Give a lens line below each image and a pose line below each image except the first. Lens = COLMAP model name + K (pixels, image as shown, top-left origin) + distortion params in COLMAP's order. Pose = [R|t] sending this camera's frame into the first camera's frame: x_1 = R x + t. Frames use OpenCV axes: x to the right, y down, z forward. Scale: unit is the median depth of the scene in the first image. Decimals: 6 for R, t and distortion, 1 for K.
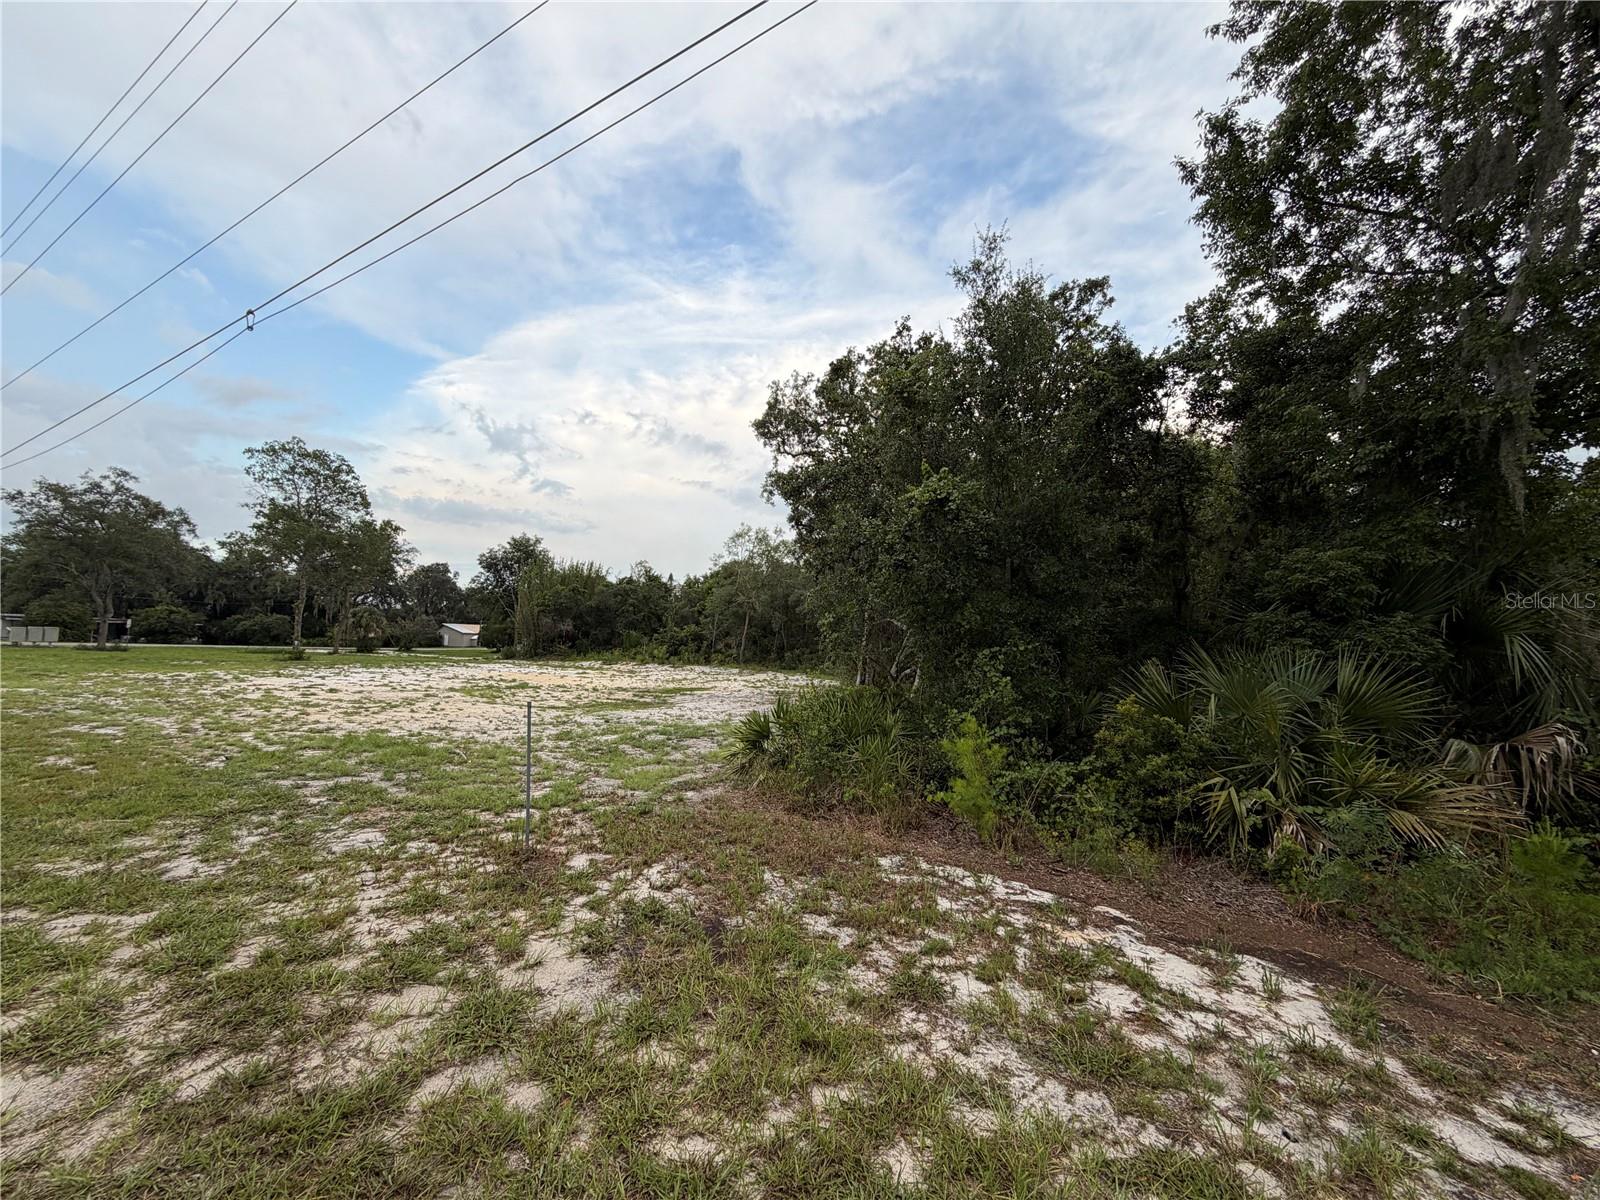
lens RADIAL K [[639.7, 0, 800.1], [0, 639.7, 599.7], [0, 0, 1]] dist [-0.000817, 0.000080]
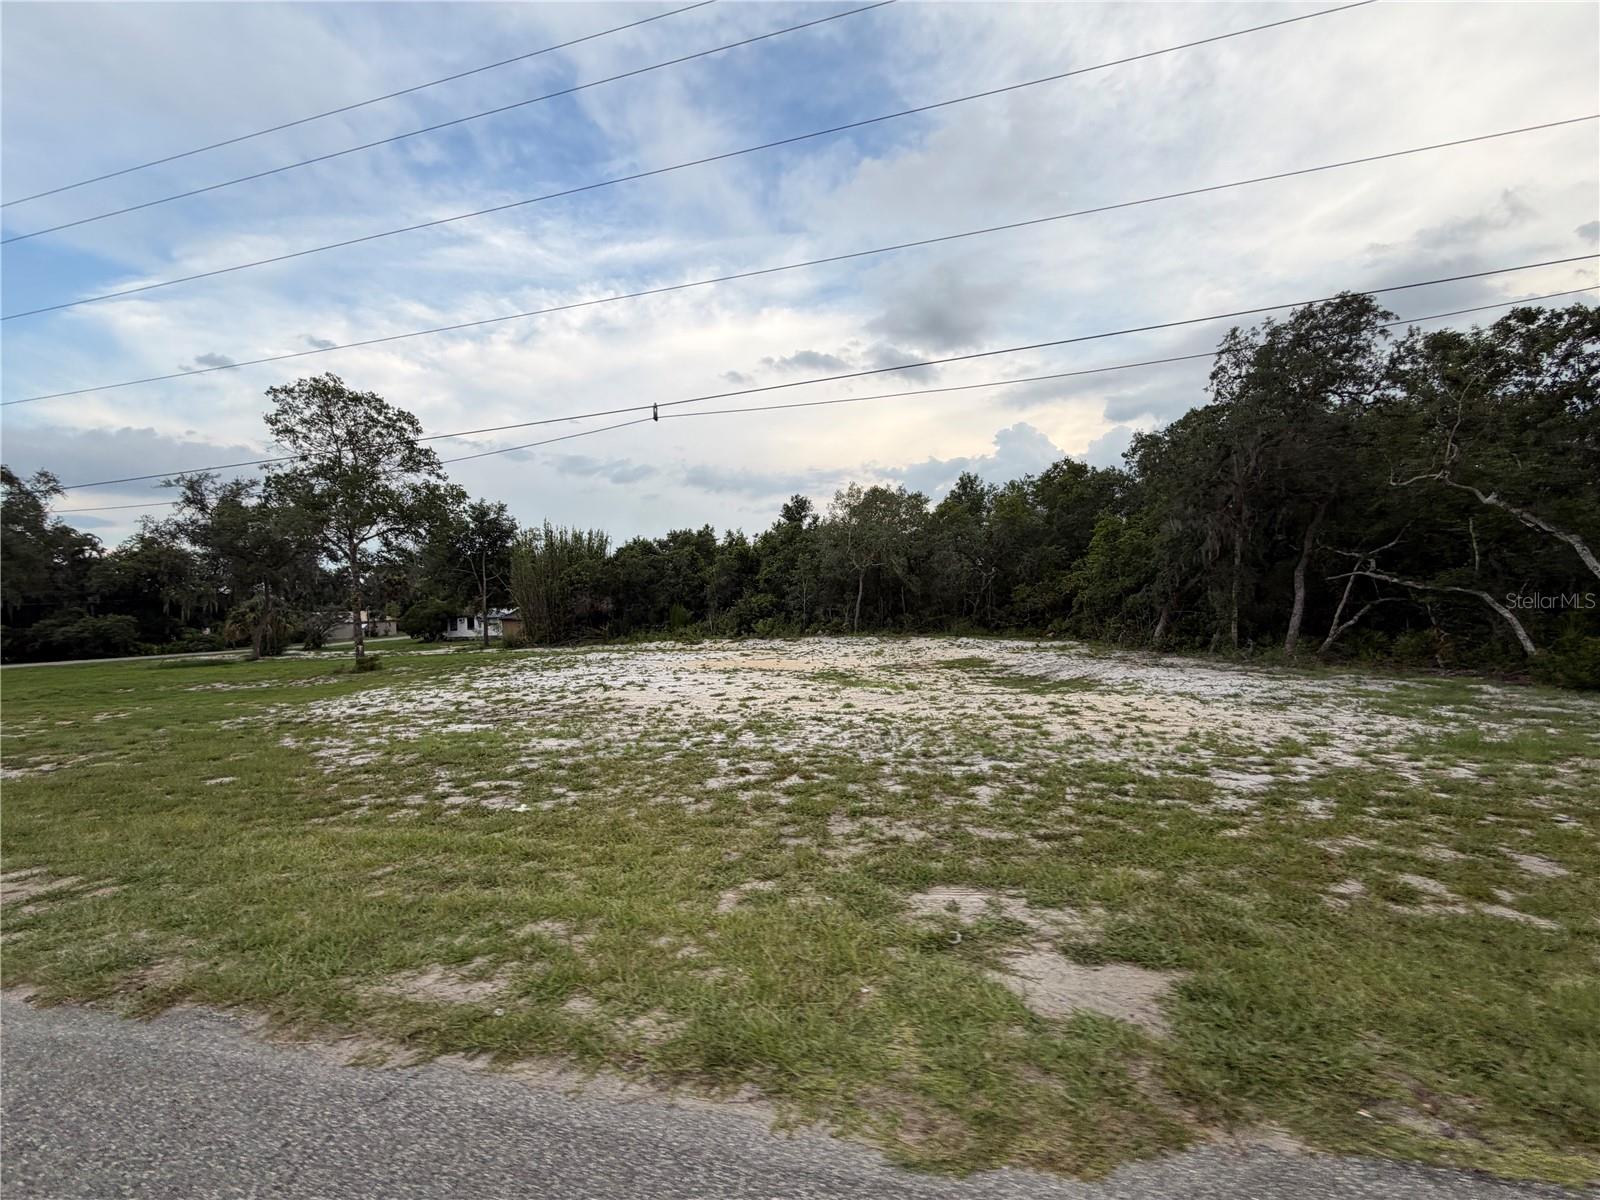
lens RADIAL K [[639.7, 0, 796.2], [0, 639.7, 599.5], [0, 0, 1]] dist [-0.000817, 0.000080]
pose [[0.954028, -0.065592, 0.292453, -0.387896], [0.045862, 0.996216, 0.073826, -0.018030], [-0.296189, -0.057019, 0.953426, 0.095990]]
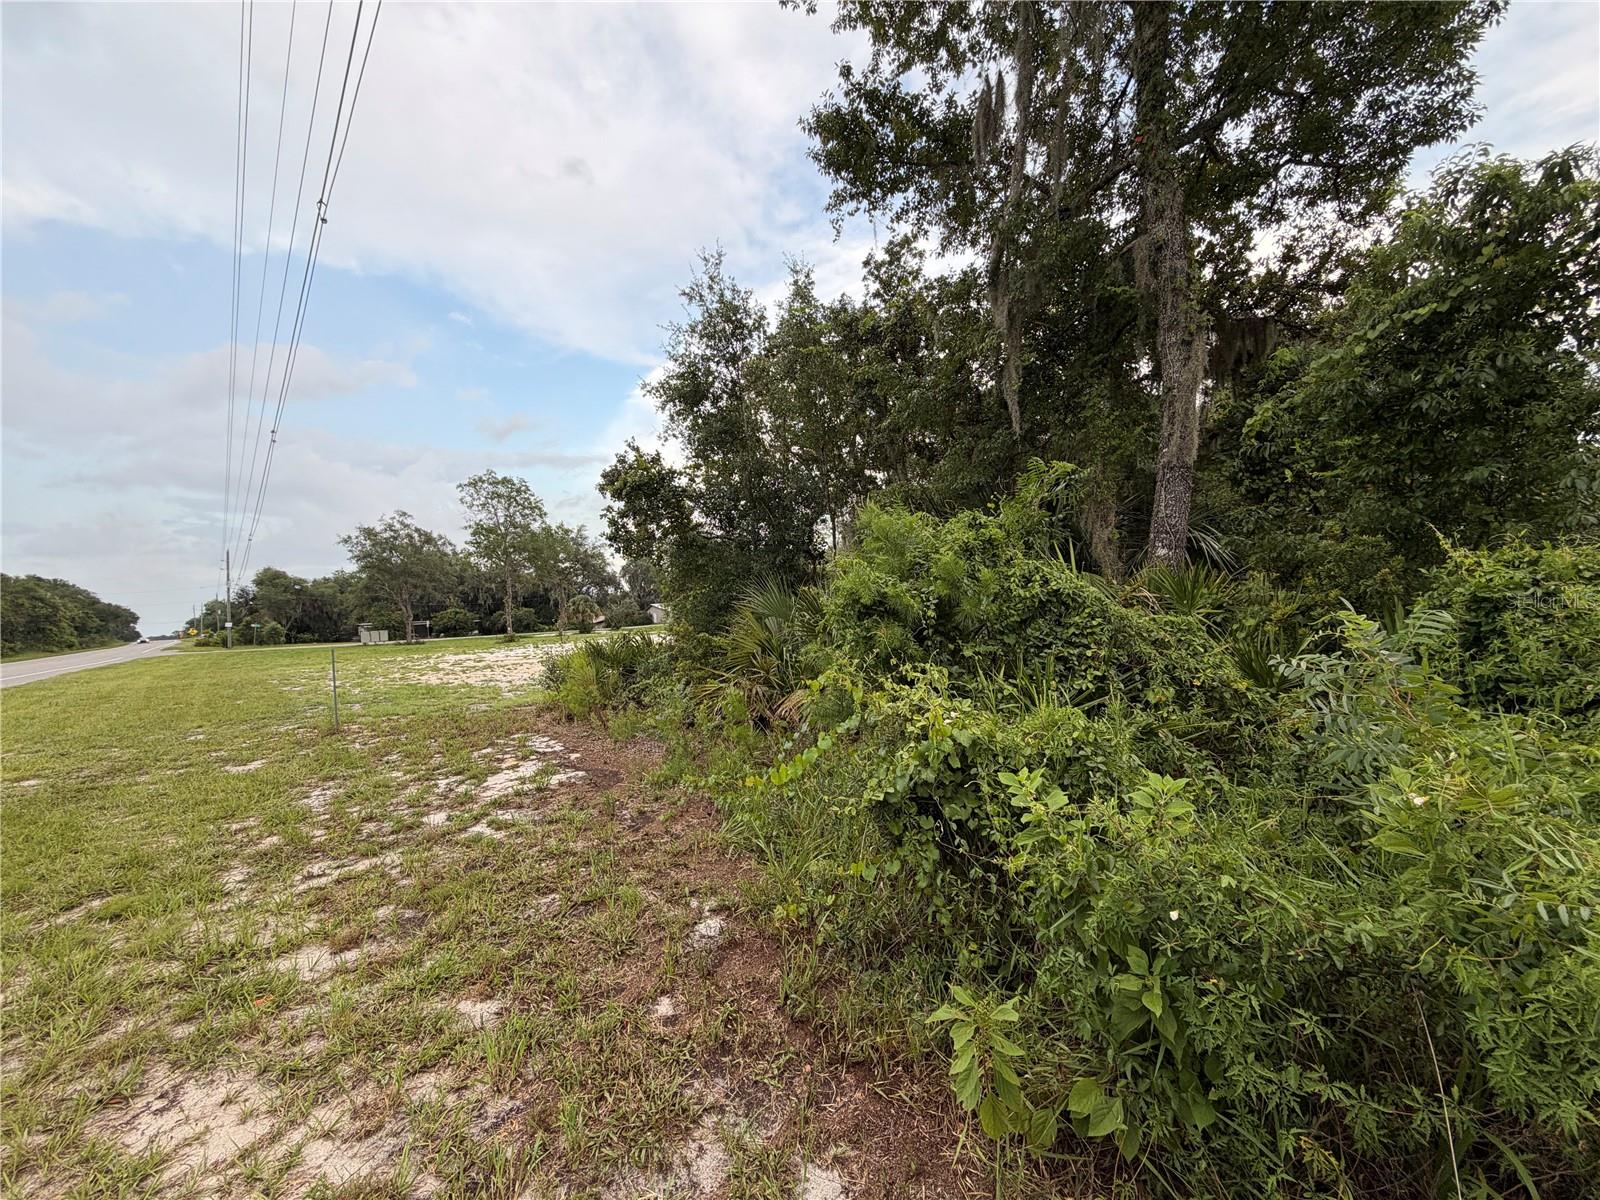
lens RADIAL K [[639.7, 0, 806.1], [0, 639.7, 601.6], [0, 0, 1]] dist [-0.000817, 0.000080]
pose [[0.943666, -0.084320, -0.319975, 0.143670], [0.106197, 0.993009, 0.051519, 0.005835], [0.313394, -0.082598, 0.946024, -0.019500]]
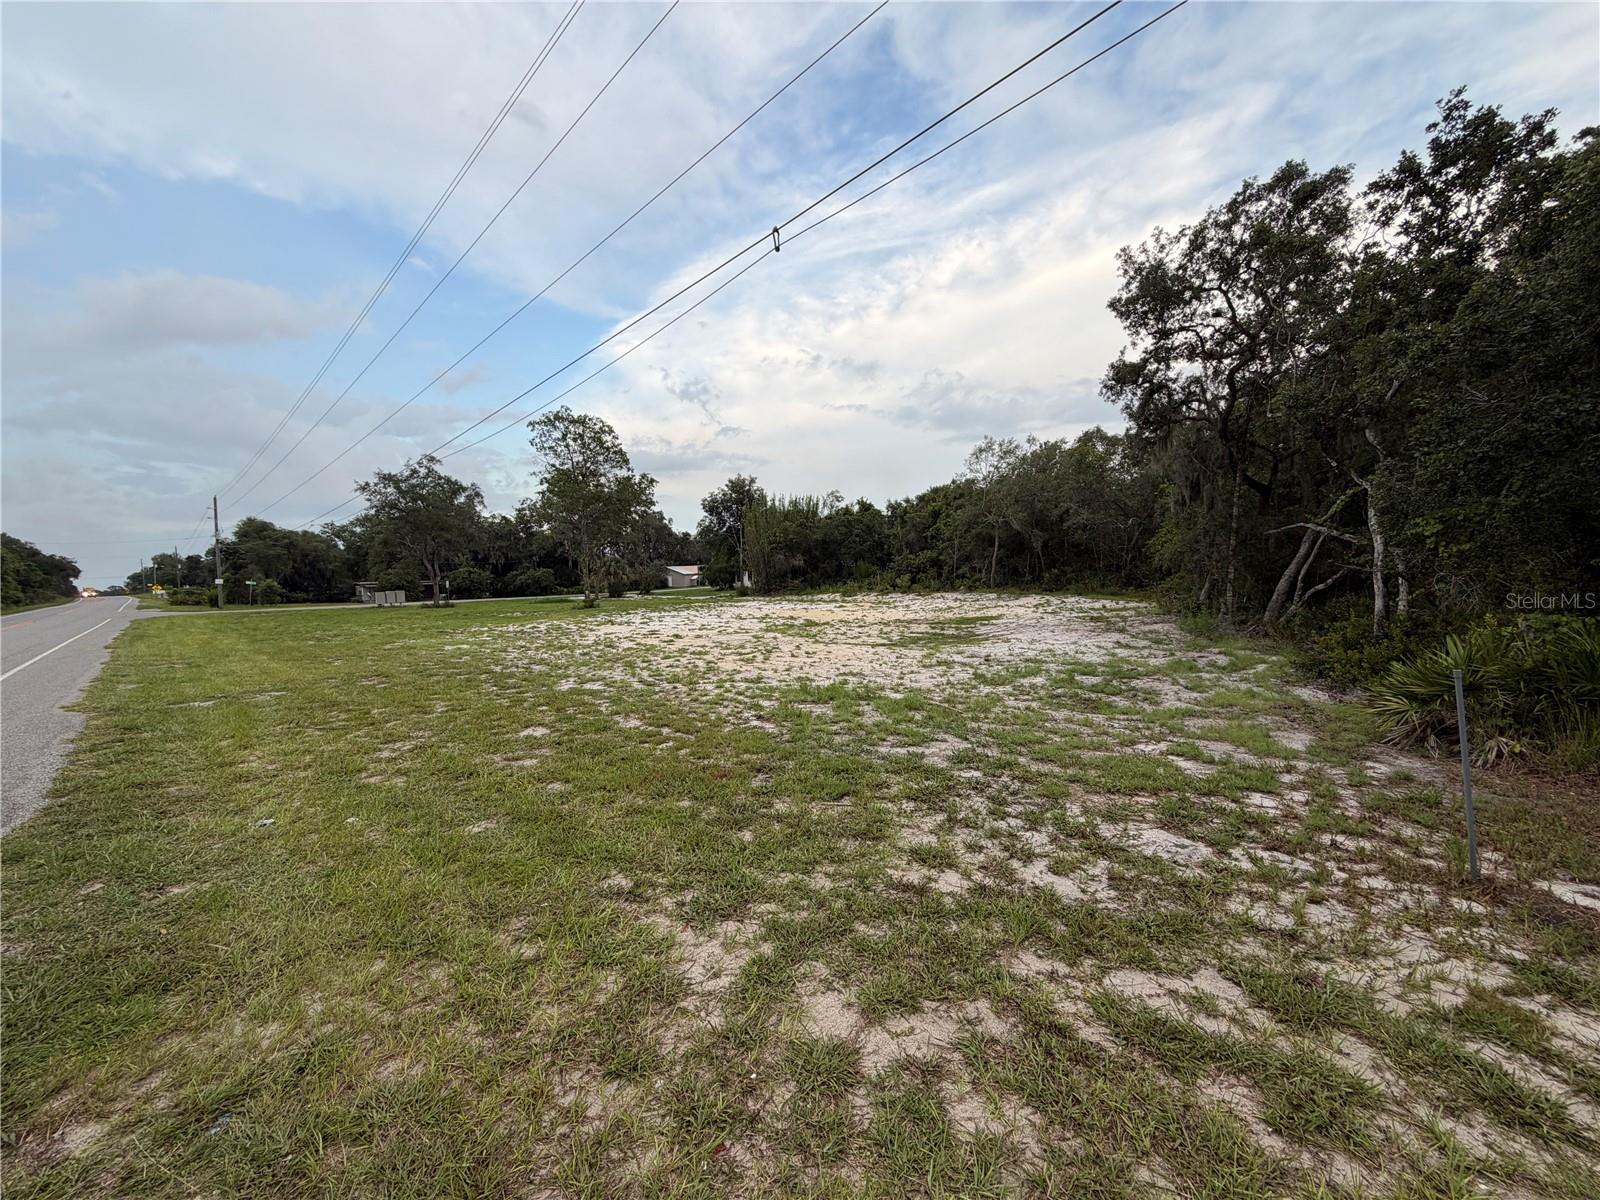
lens RADIAL K [[639.7, 0, 789.6], [0, 639.7, 597.4], [0, 0, 1]] dist [-0.000817, 0.000080]
pose [[0.959346, -0.054059, -0.277008, -0.102793], [0.085009, 0.991252, 0.100963, -0.005752], [0.269127, -0.120407, 0.955548, 0.016382]]
